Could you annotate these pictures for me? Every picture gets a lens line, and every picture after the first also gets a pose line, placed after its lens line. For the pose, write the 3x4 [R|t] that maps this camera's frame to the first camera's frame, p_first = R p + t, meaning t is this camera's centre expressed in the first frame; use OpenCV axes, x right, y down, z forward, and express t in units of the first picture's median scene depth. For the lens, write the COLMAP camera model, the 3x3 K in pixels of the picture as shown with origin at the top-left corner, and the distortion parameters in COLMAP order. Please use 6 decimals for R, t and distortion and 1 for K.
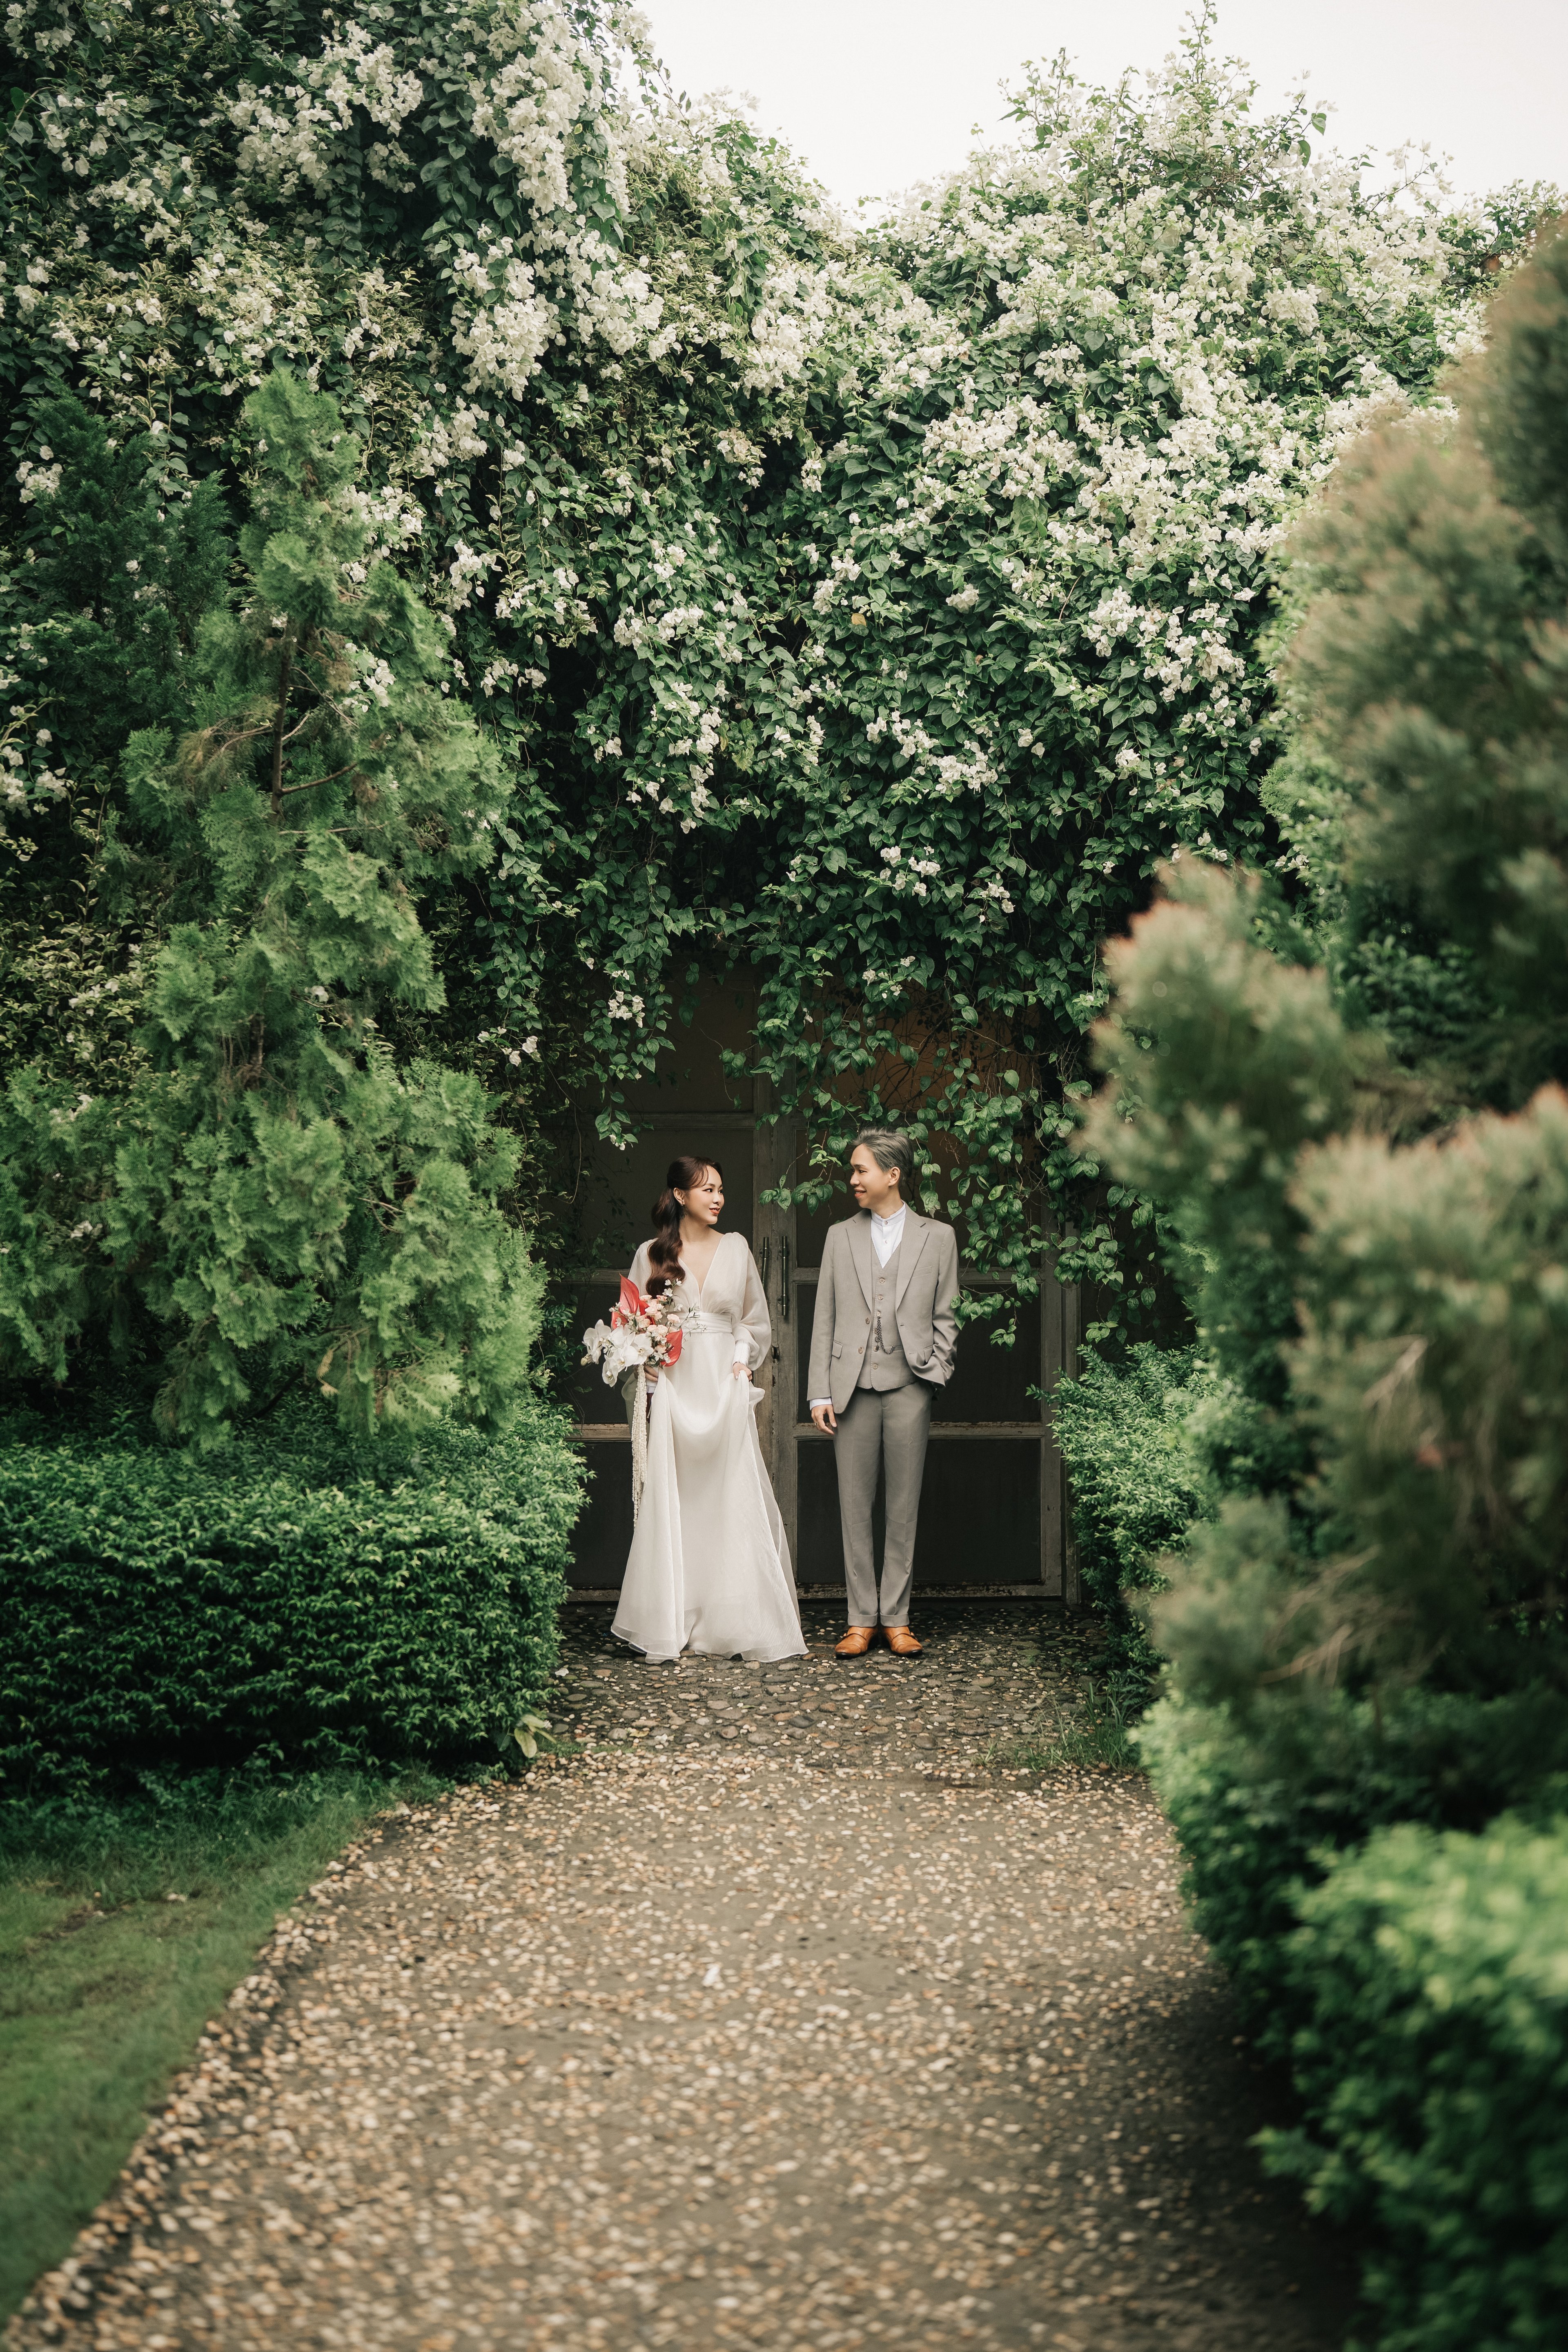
lens RADIAL K [[3068.7, 0, 773.5], [0, 3068.7, 1113.6], [0, 0, 1]] dist [-0.160318, 1.031232]
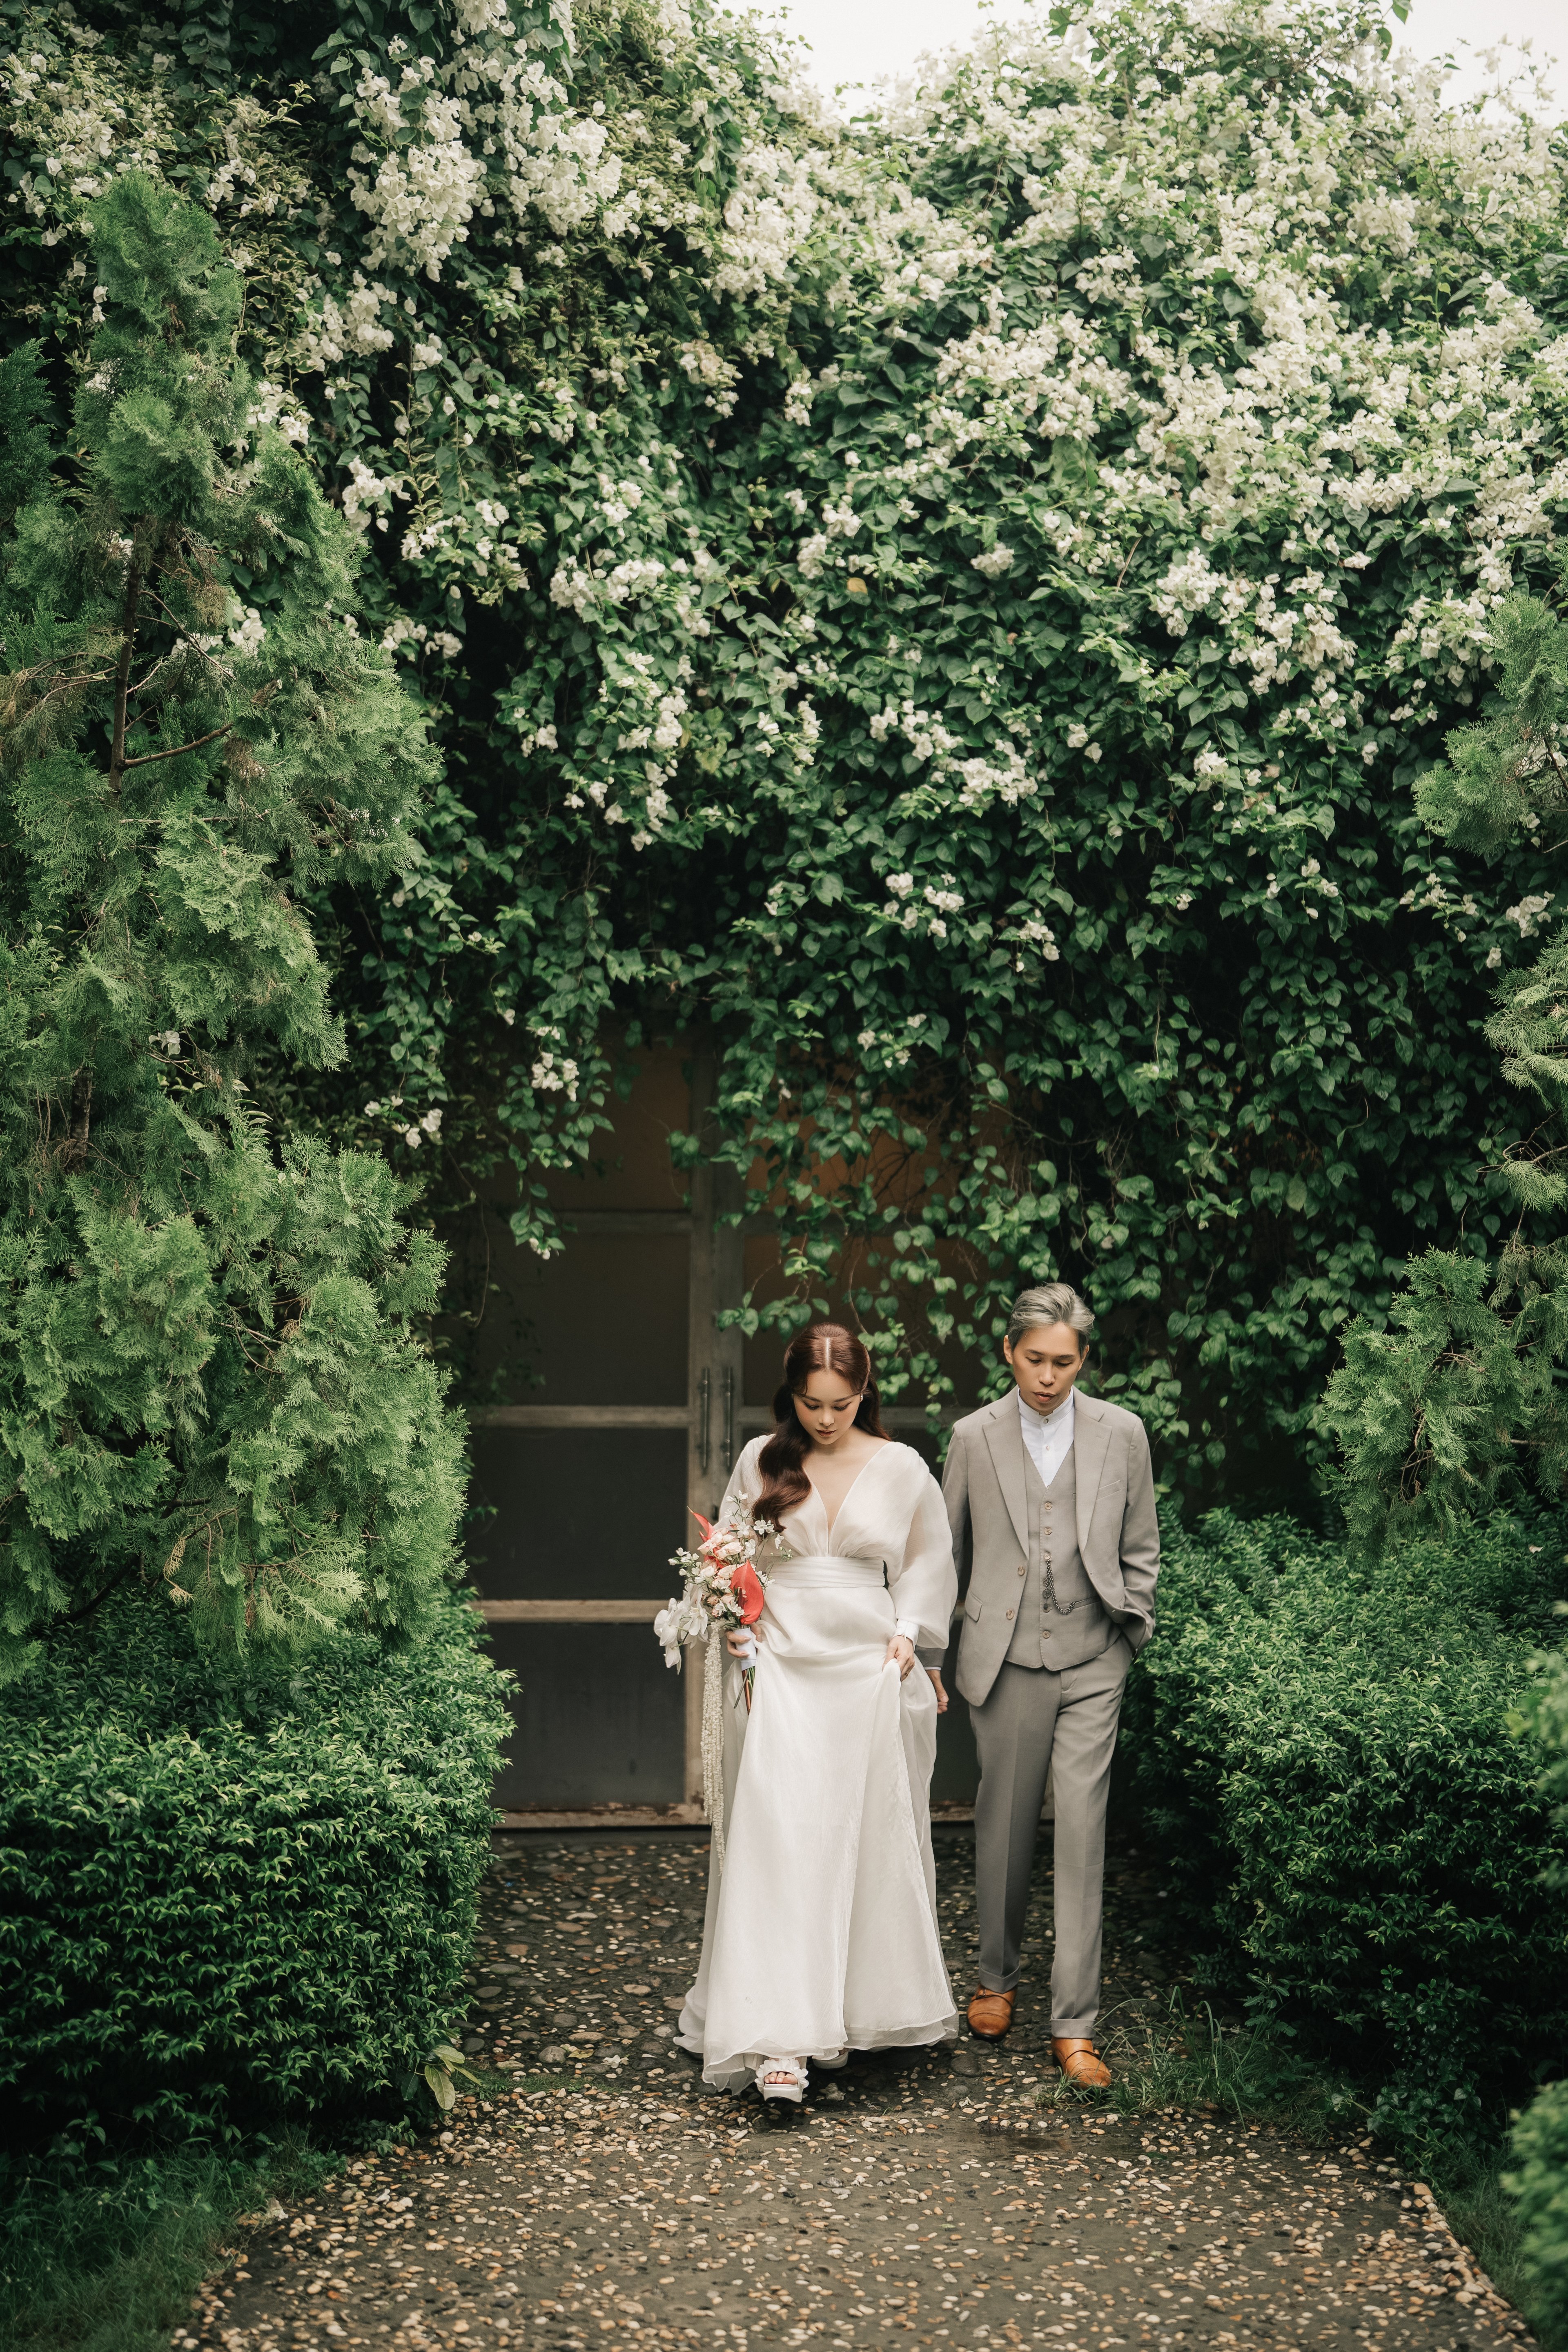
lens RADIAL K [[3068.7, 0, 773.5], [0, 3068.7, 1113.6], [0, 0, 1]] dist [-0.160318, 1.031232]
pose [[0.997197, 0.014424, 0.073418, -0.050625], [-0.012080, 0.999406, -0.032271, -0.000422], [-0.073840, 0.031294, 0.996779, 0.228978]]
